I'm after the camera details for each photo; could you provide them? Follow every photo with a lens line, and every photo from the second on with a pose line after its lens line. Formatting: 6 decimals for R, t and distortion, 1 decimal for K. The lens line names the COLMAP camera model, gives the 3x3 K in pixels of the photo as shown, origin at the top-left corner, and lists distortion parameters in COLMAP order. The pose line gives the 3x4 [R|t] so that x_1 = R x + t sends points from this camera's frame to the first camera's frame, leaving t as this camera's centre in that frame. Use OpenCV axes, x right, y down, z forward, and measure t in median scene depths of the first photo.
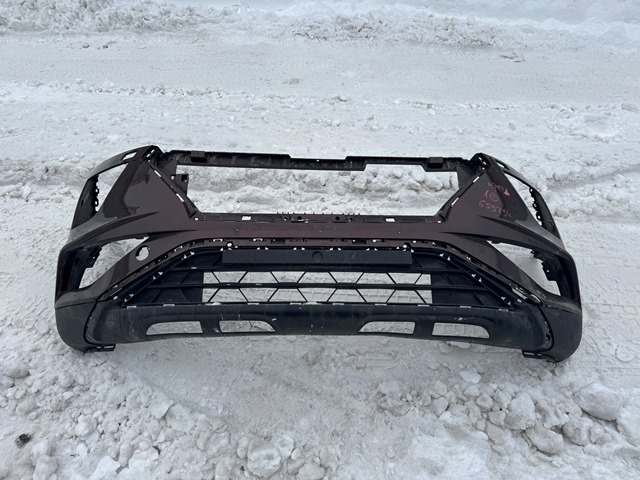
lens RADIAL K [[438.8, 0, 320.6], [0, 438.8, 241.7], [0, 0, 1]] dist [0.046260, -0.048444]
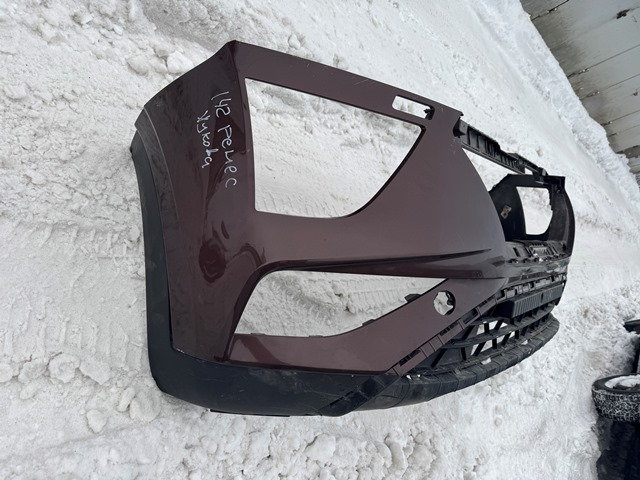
lens RADIAL K [[438.8, 0, 320.6], [0, 438.8, 241.7], [0, 0, 1]] dist [0.046260, -0.048444]
pose [[0.654744, -0.000506, 0.755850, -0.951892], [-0.339874, 0.893004, 0.295008, -0.177206], [-0.675127, -0.450049, 0.584517, 0.718251]]
